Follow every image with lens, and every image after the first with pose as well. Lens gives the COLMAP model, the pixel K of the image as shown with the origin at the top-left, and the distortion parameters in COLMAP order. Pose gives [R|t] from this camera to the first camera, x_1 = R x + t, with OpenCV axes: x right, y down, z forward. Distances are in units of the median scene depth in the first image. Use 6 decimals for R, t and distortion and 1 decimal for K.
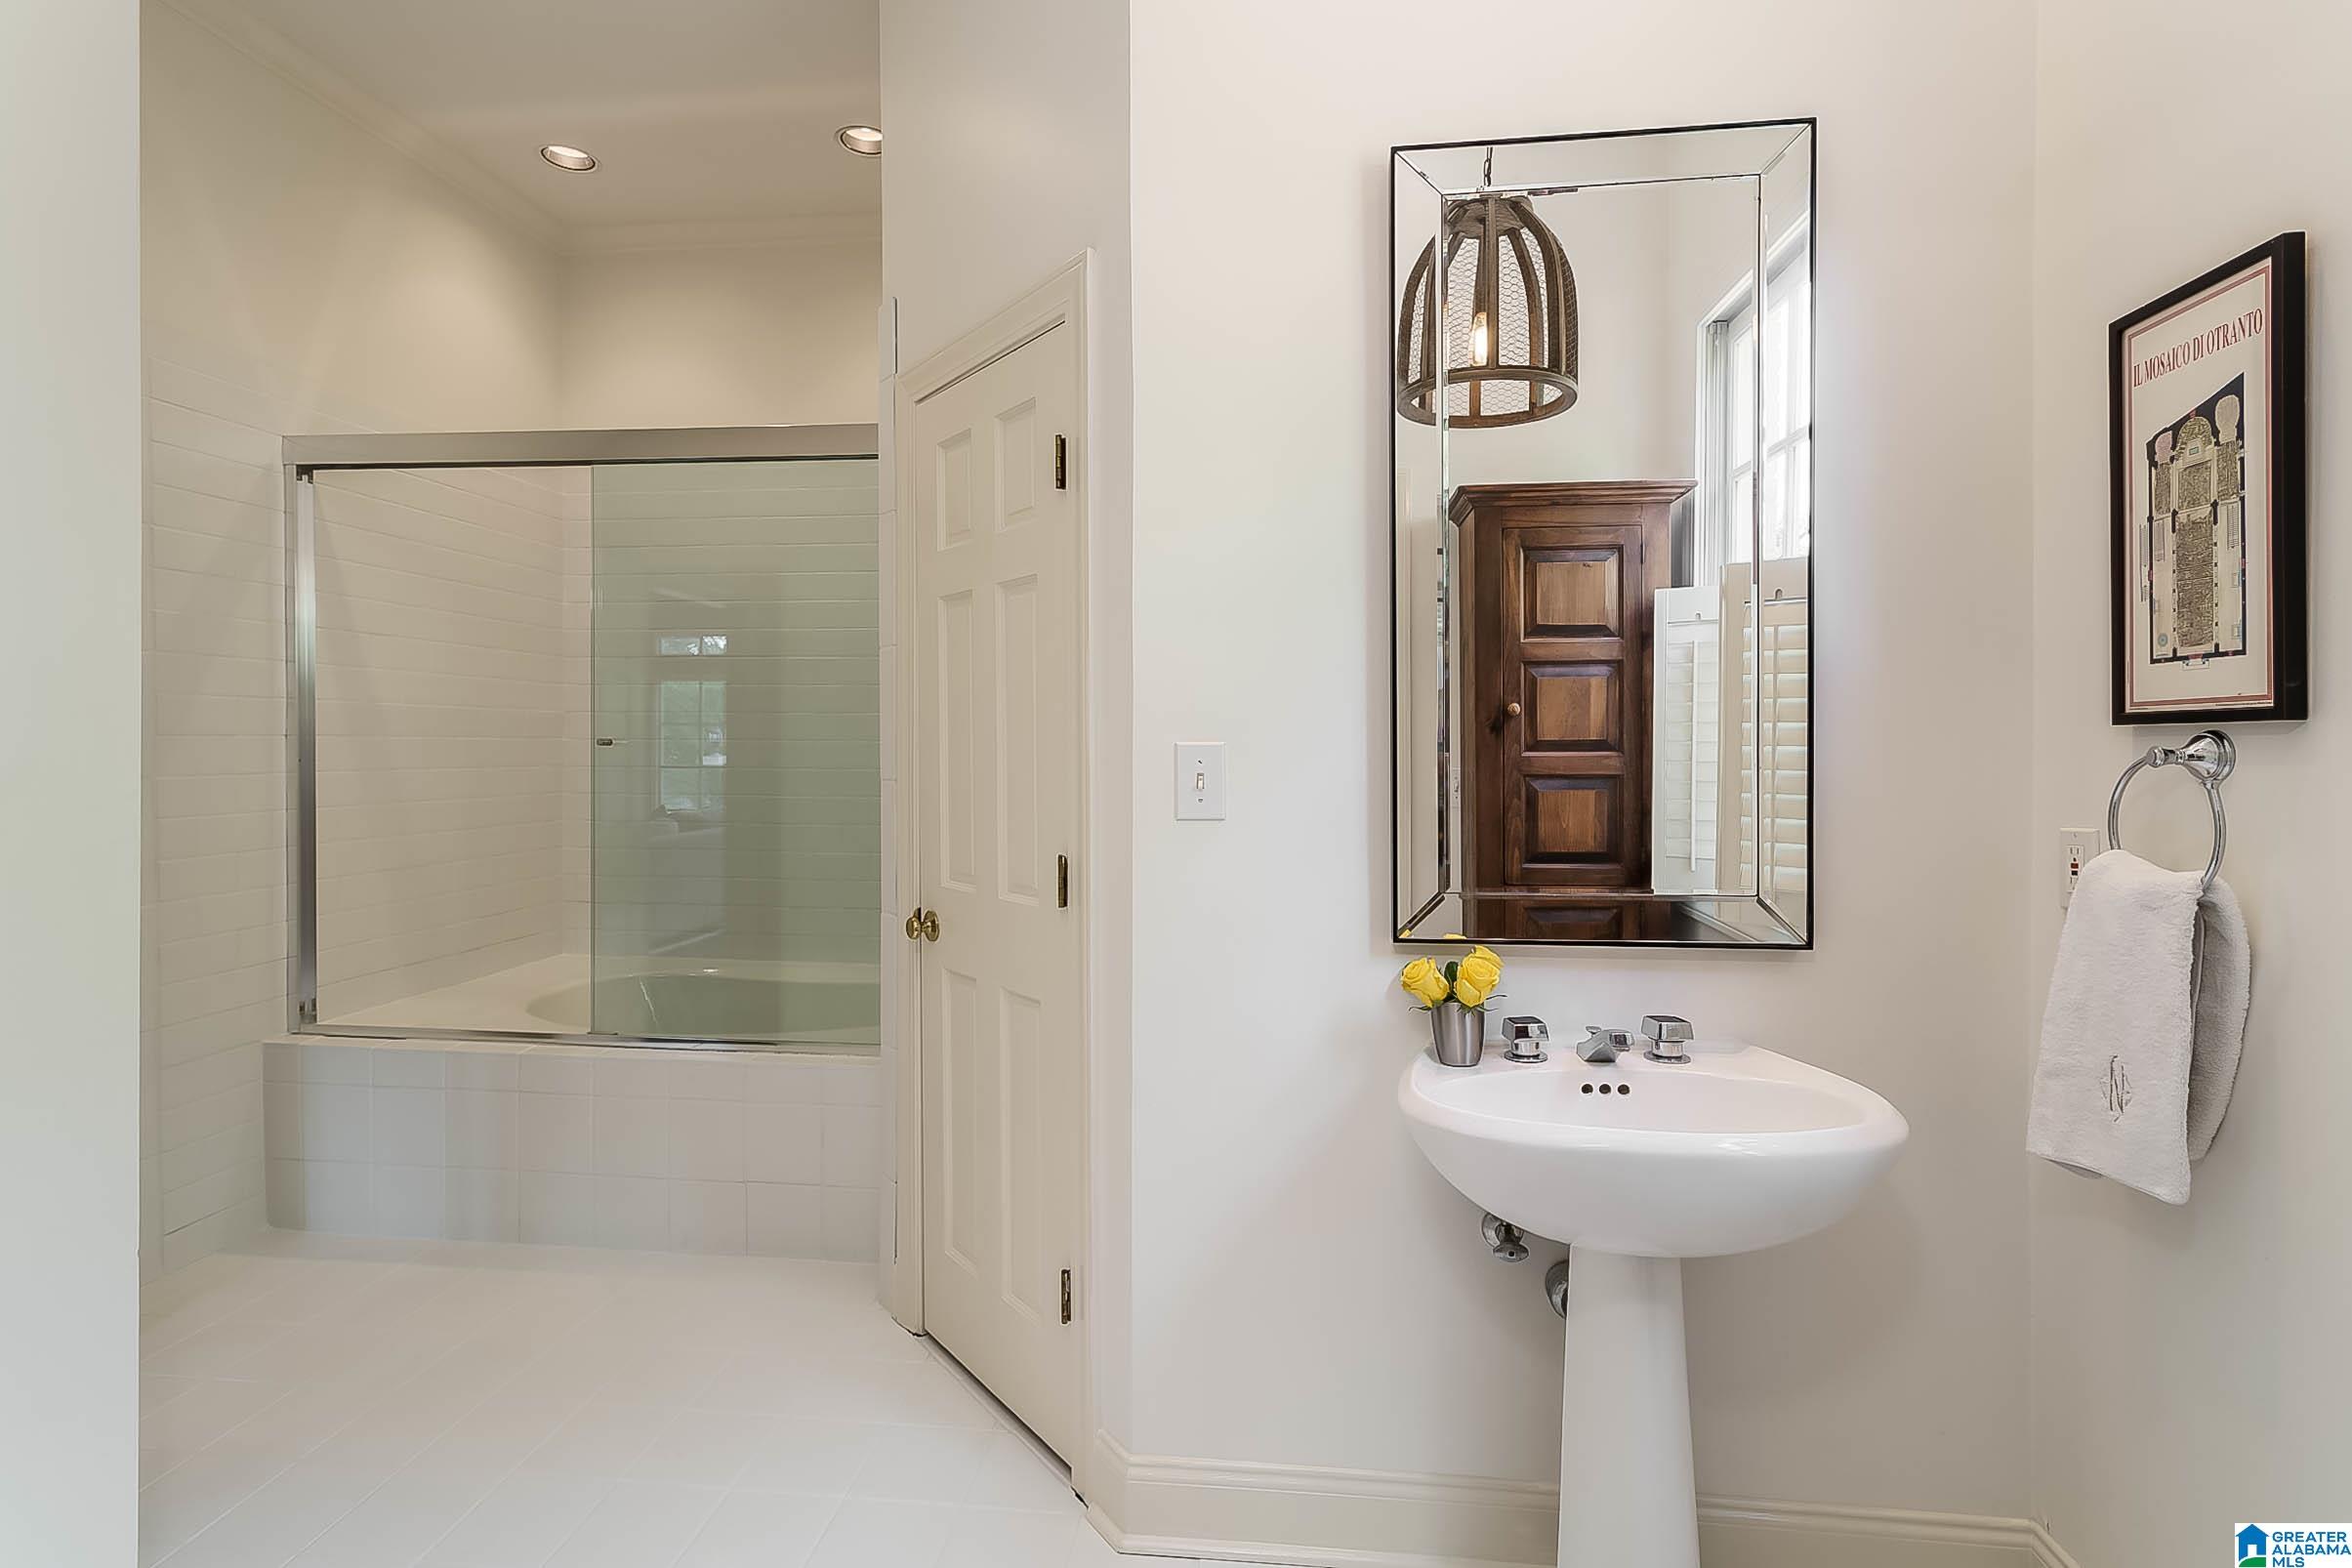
lens RADIAL K [[1126.6, 0, 1161.4], [0, 1126.6, 767.8], [0, 0, 1]] dist [-0.012754, 0.000213]
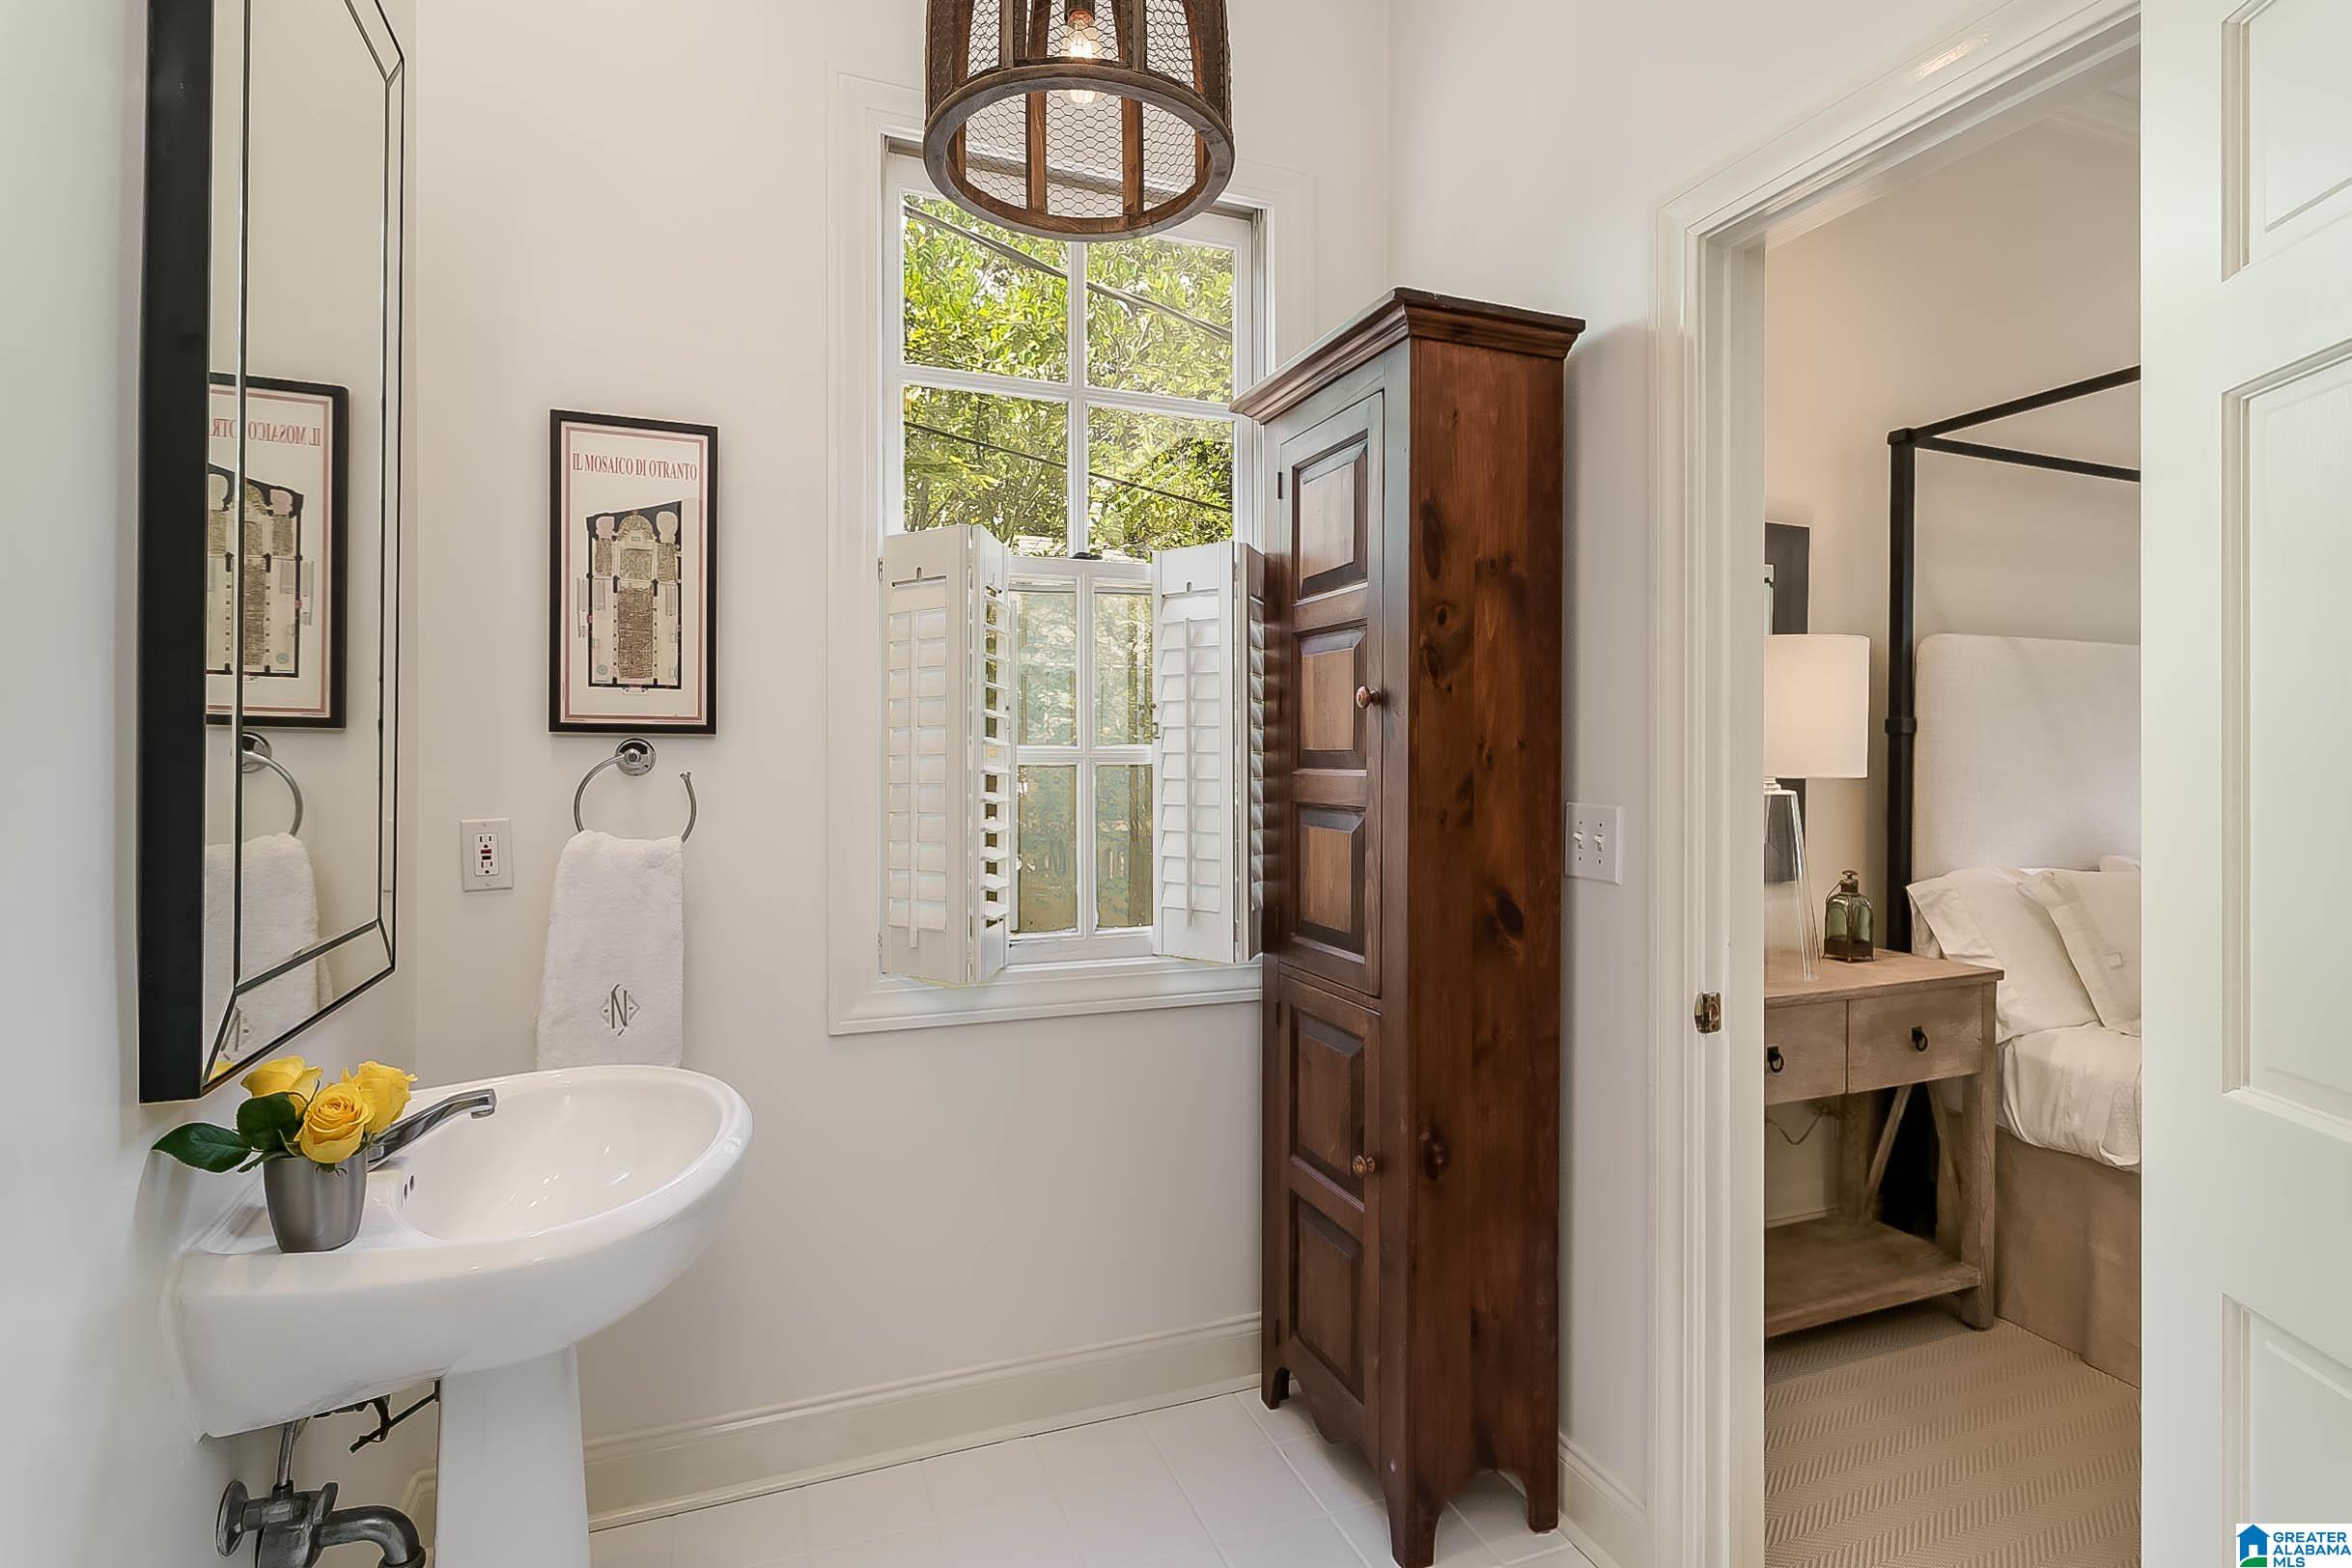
lens RADIAL K [[1126.6, 0, 1172.6], [0, 1126.6, 770.9], [0, 0, 1]] dist [-0.012754, 0.000213]
pose [[-0.487076, -0.004439, 0.873349, -0.621721], [0.010675, 0.999882, 0.011036, -0.001087], [-0.873295, 0.014699, -0.486971, 1.077675]]
